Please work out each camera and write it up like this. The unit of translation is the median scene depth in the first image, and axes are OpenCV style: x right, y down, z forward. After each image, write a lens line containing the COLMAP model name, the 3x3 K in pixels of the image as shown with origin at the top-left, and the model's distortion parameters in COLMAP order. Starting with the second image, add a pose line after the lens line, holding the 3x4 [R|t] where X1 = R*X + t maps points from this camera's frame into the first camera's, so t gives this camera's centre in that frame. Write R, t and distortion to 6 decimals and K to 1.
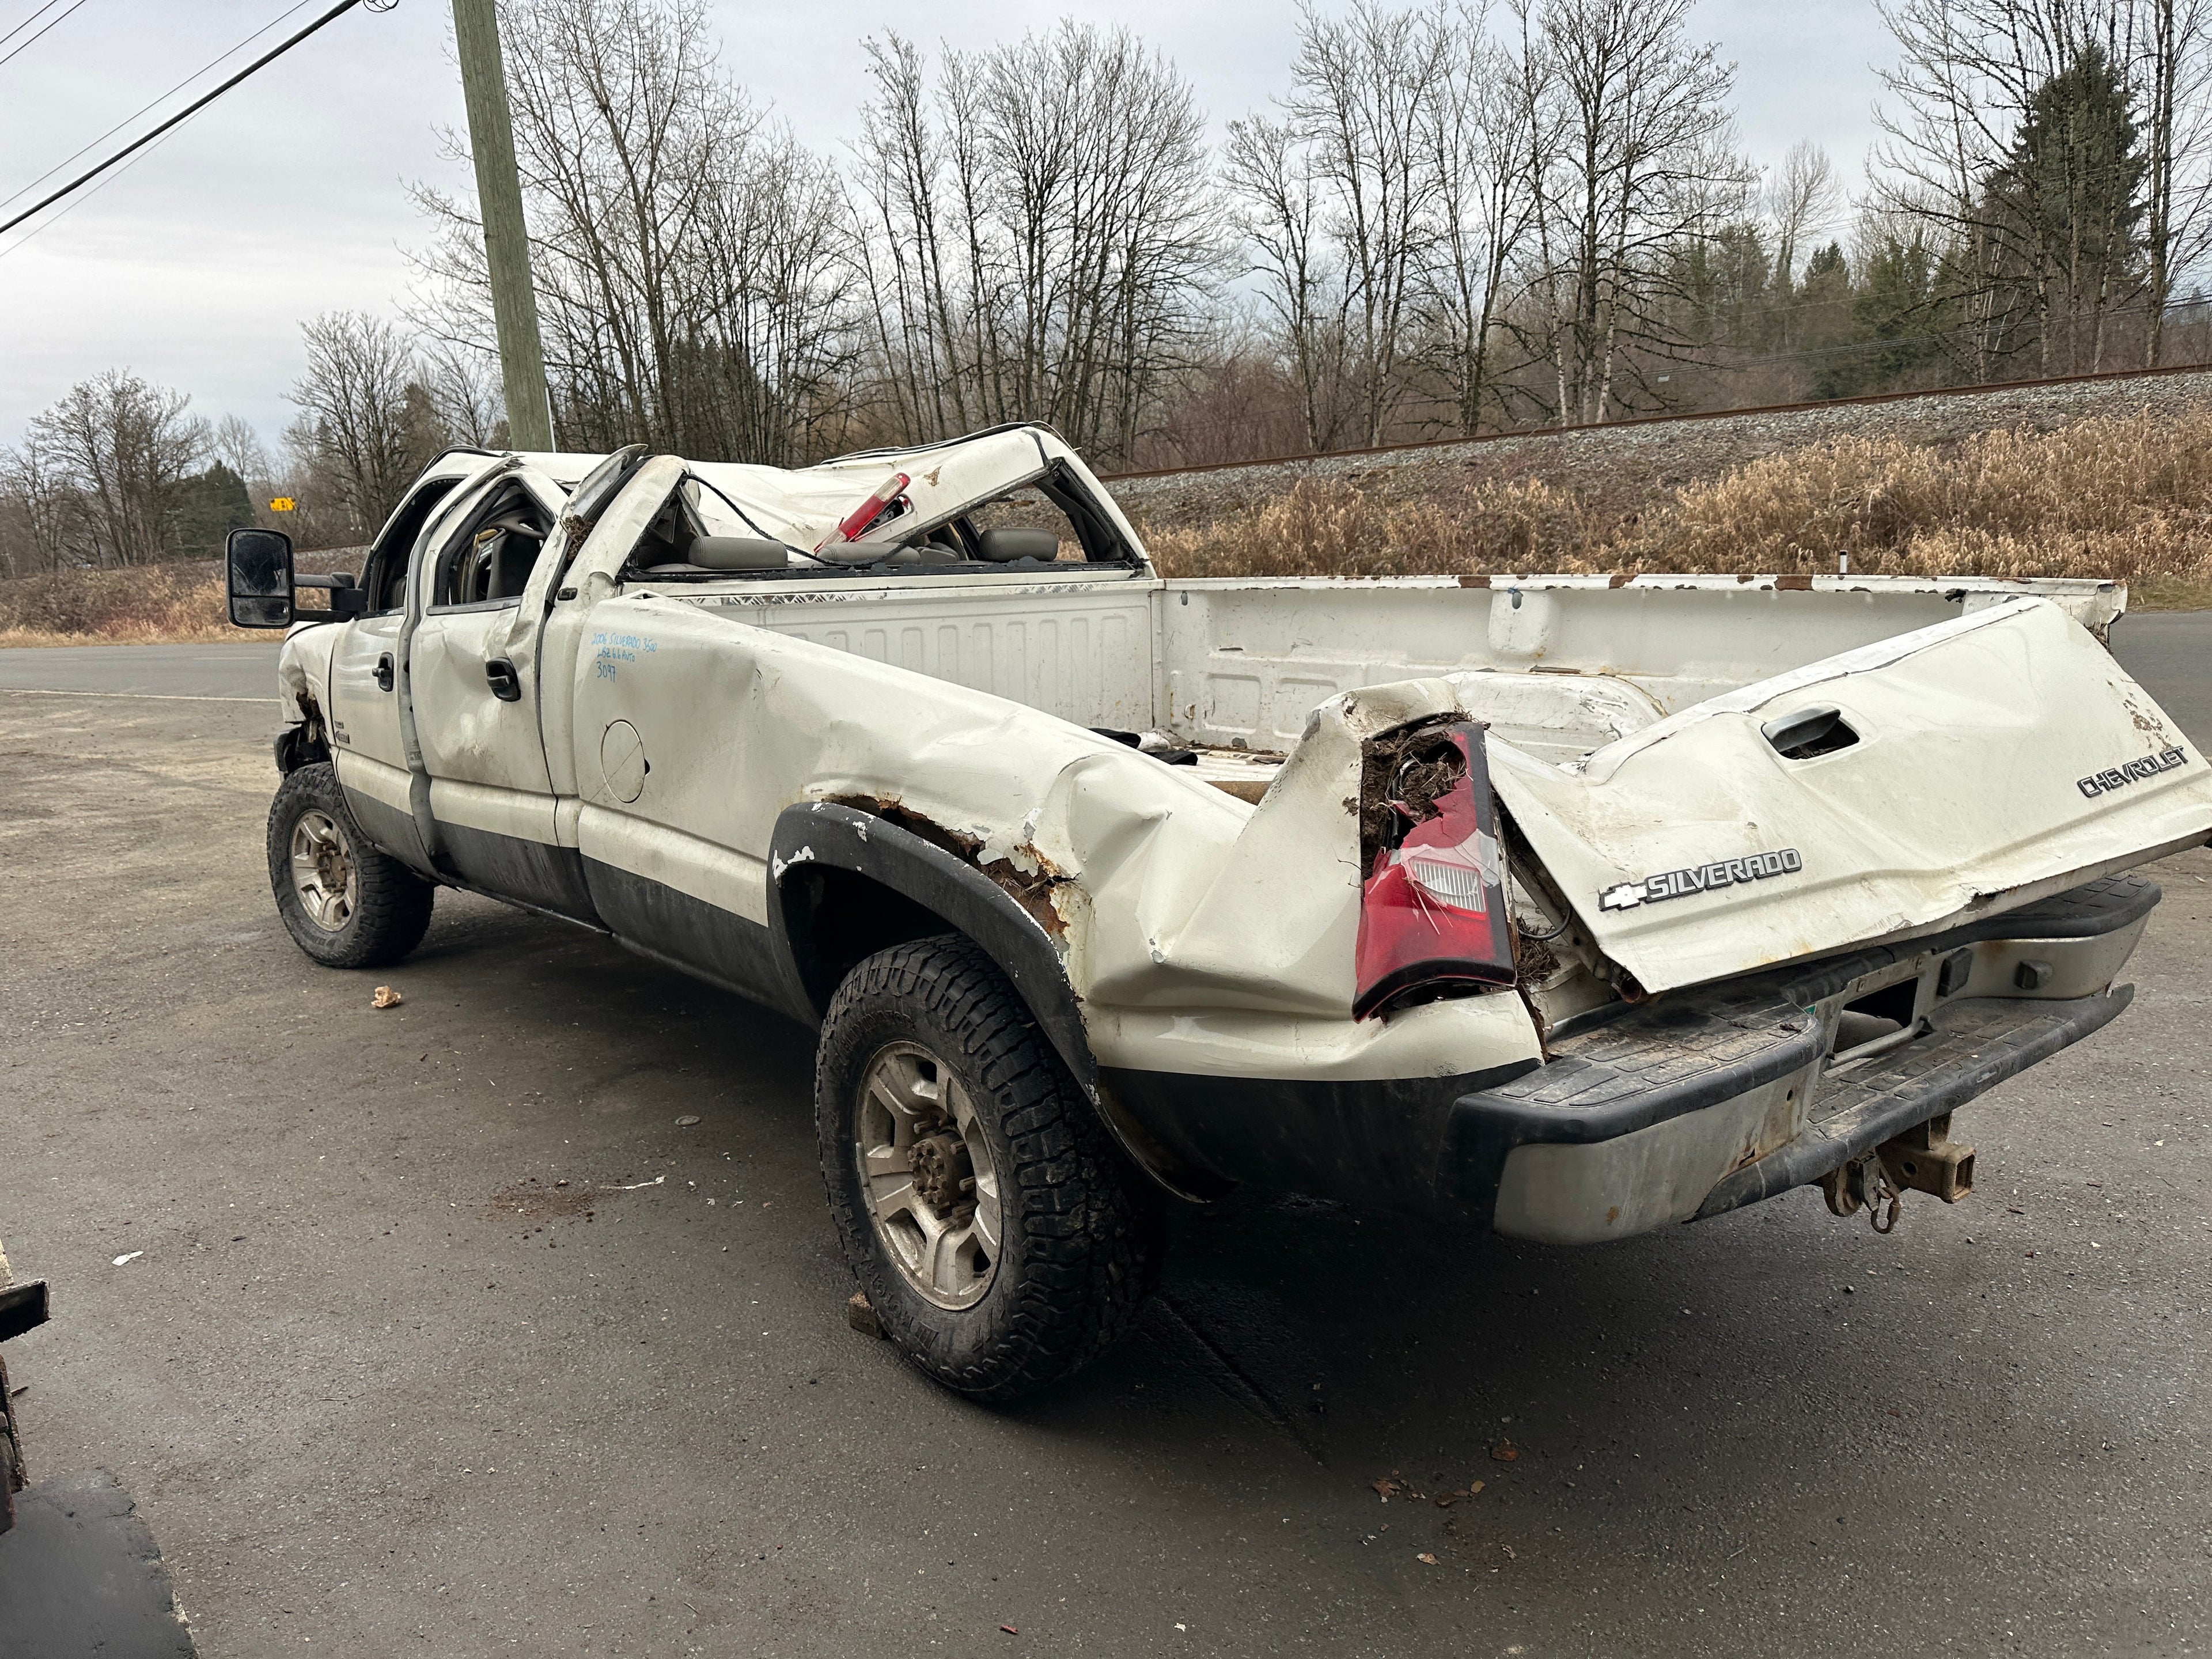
lens RADIAL K [[1555.0, 0, 1123.2], [0, 1555.0, 850.7], [0, 0, 1]] dist [0.035932, -0.043576]
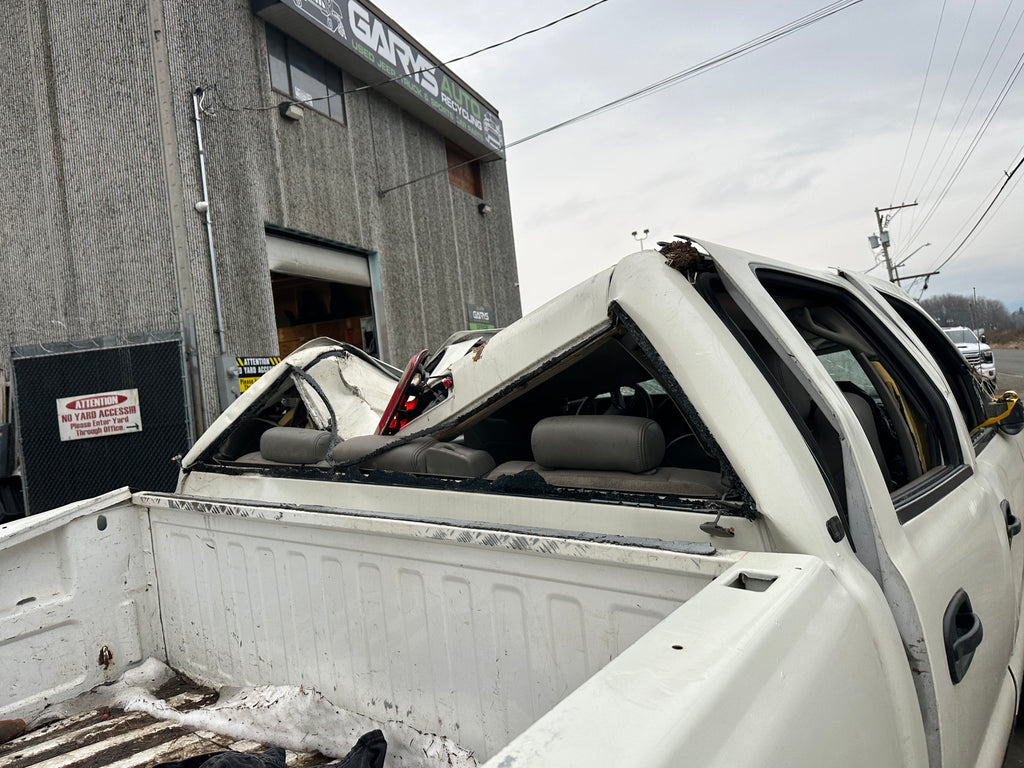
lens RADIAL K [[742.9, 0, 497.3], [0, 742.9, 387.7], [0, 0, 1]] dist [0.085348, -0.076588]
pose [[0.213439, 0.047756, -0.975789, 0.100814], [-0.116559, 0.992915, 0.023099, -0.102910], [0.969978, 0.108807, 0.217493, 0.415872]]
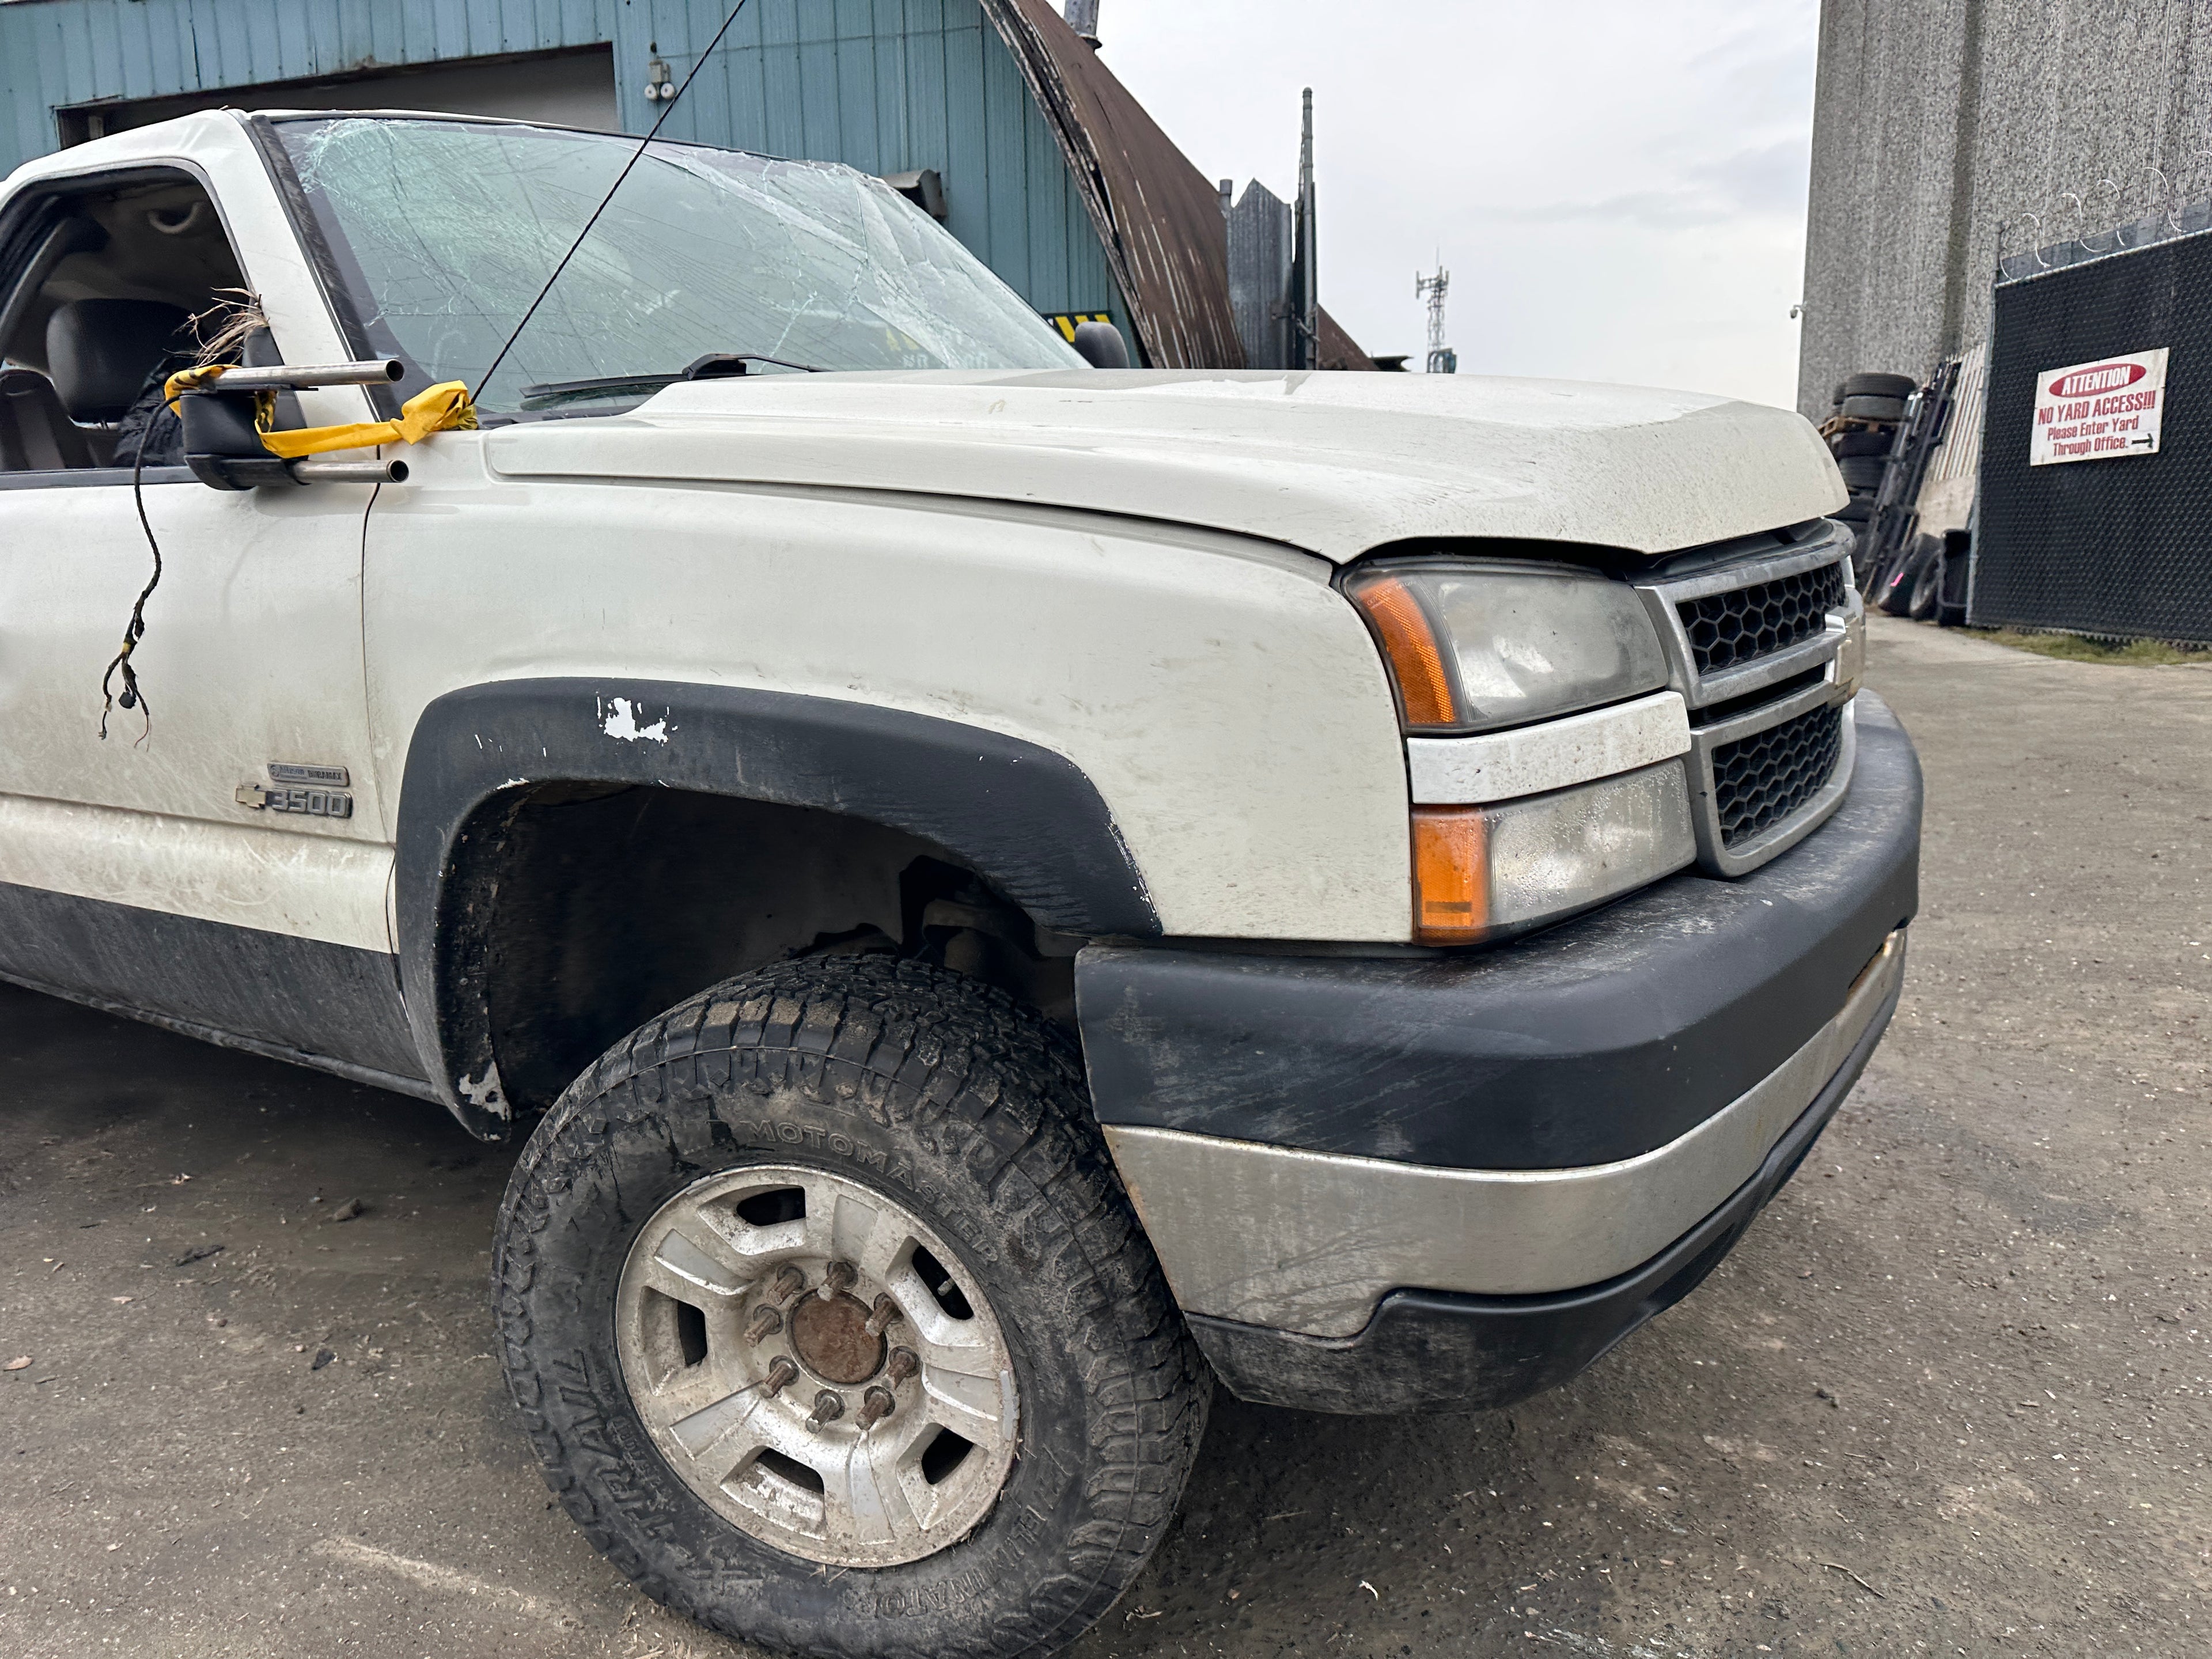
lens RADIAL K [[1555.0, 0, 1117.0], [0, 1555.0, 819.2], [0, 0, 1]] dist [0.035932, -0.043576]
pose [[-0.943059, 0.148596, -0.297587, -0.150142], [0.021403, 0.919919, 0.391524, -0.137635], [0.331935, 0.362861, -0.870719, 0.861815]]
